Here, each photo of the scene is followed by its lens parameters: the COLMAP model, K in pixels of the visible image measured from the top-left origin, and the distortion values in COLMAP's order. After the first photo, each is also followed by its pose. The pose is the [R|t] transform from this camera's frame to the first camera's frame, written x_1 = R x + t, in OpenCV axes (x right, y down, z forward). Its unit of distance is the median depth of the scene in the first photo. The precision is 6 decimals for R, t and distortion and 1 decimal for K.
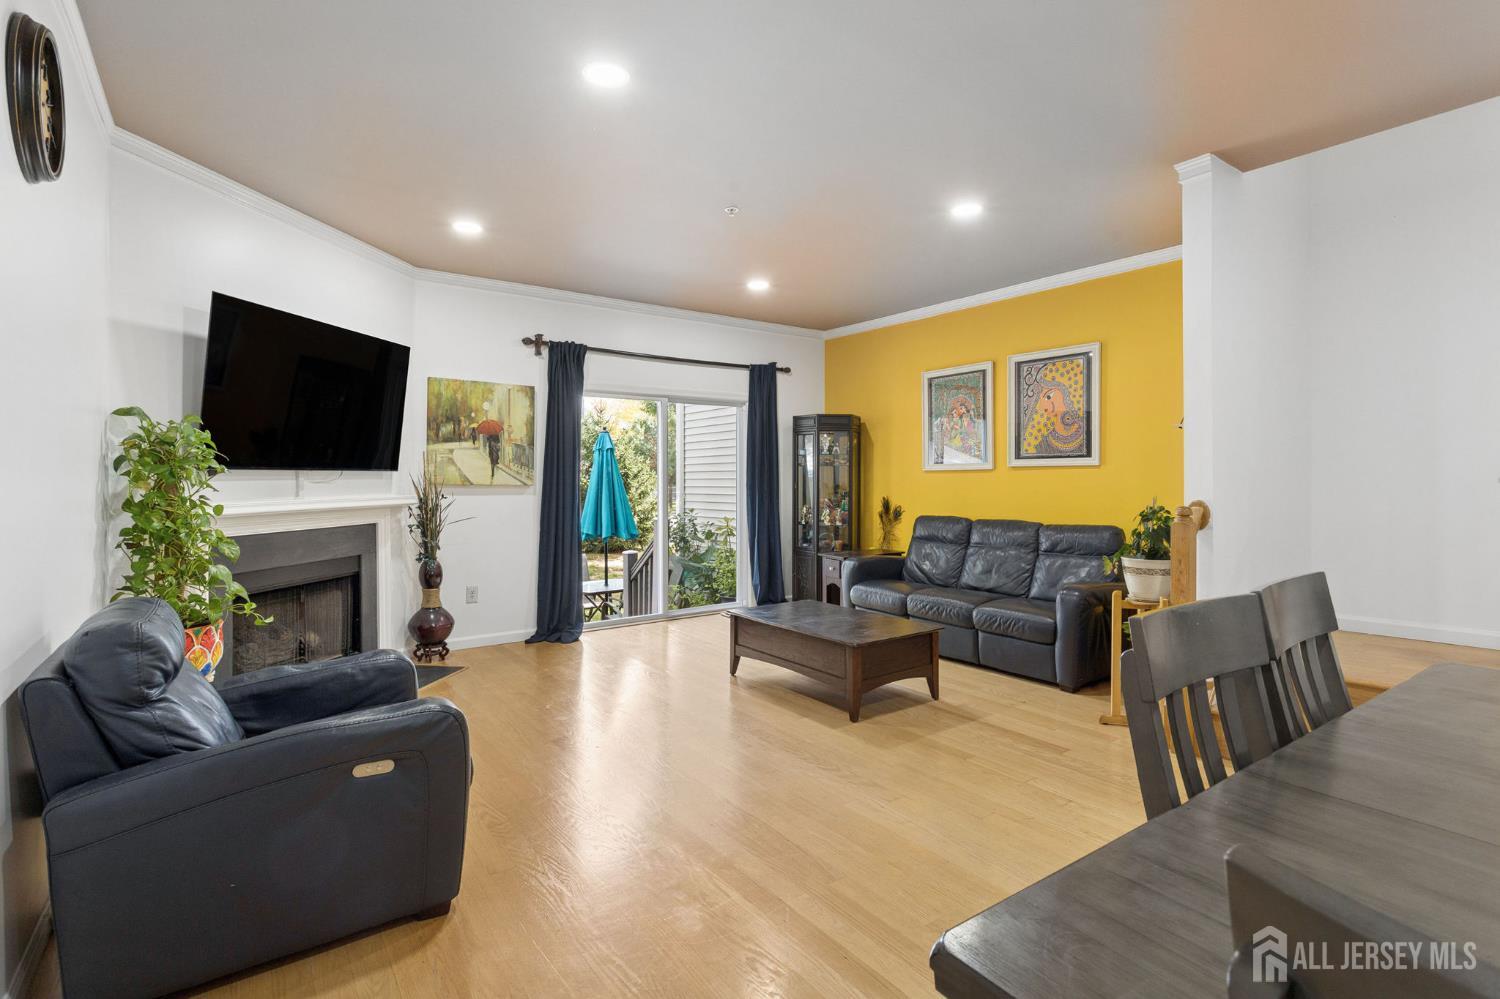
lens RADIAL K [[707.0, 0, 744.5], [0, 707.0, 482.0], [0, 0, 1]] dist [-0.003127, -0.000206]
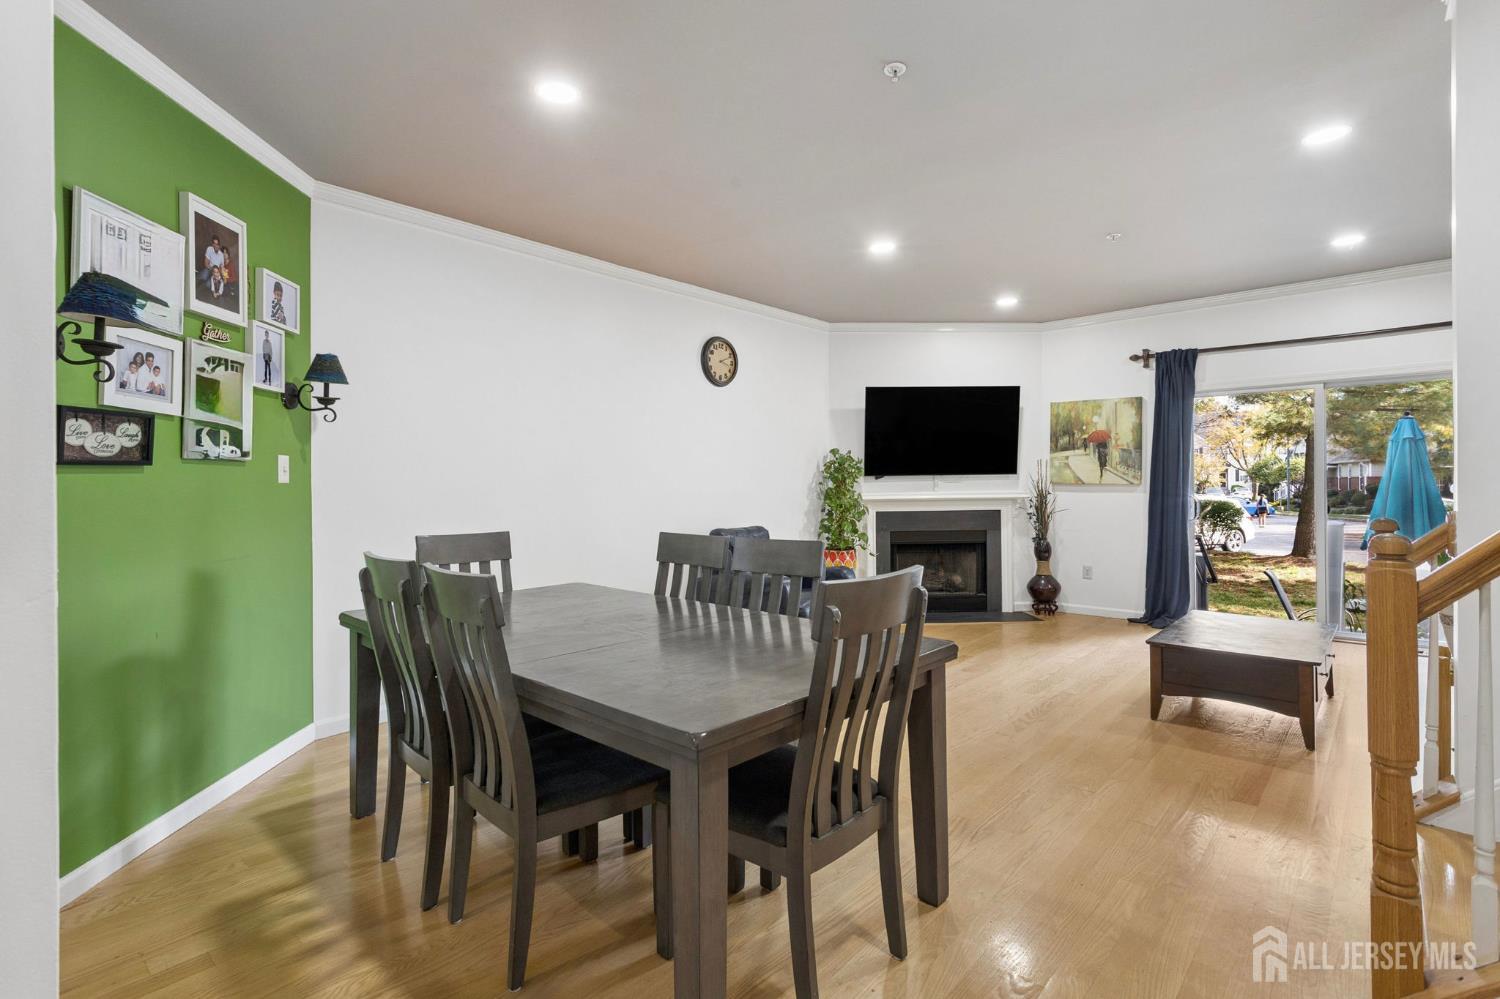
lens RADIAL K [[707.0, 0, 744.5], [0, 707.0, 482.0], [0, 0, 1]] dist [-0.003127, -0.000206]
pose [[0.213847, -0.000763, -0.976867, 0.705638], [0.005205, 0.999986, 0.000359, -0.002861], [0.976853, -0.005161, 0.213848, 0.148012]]
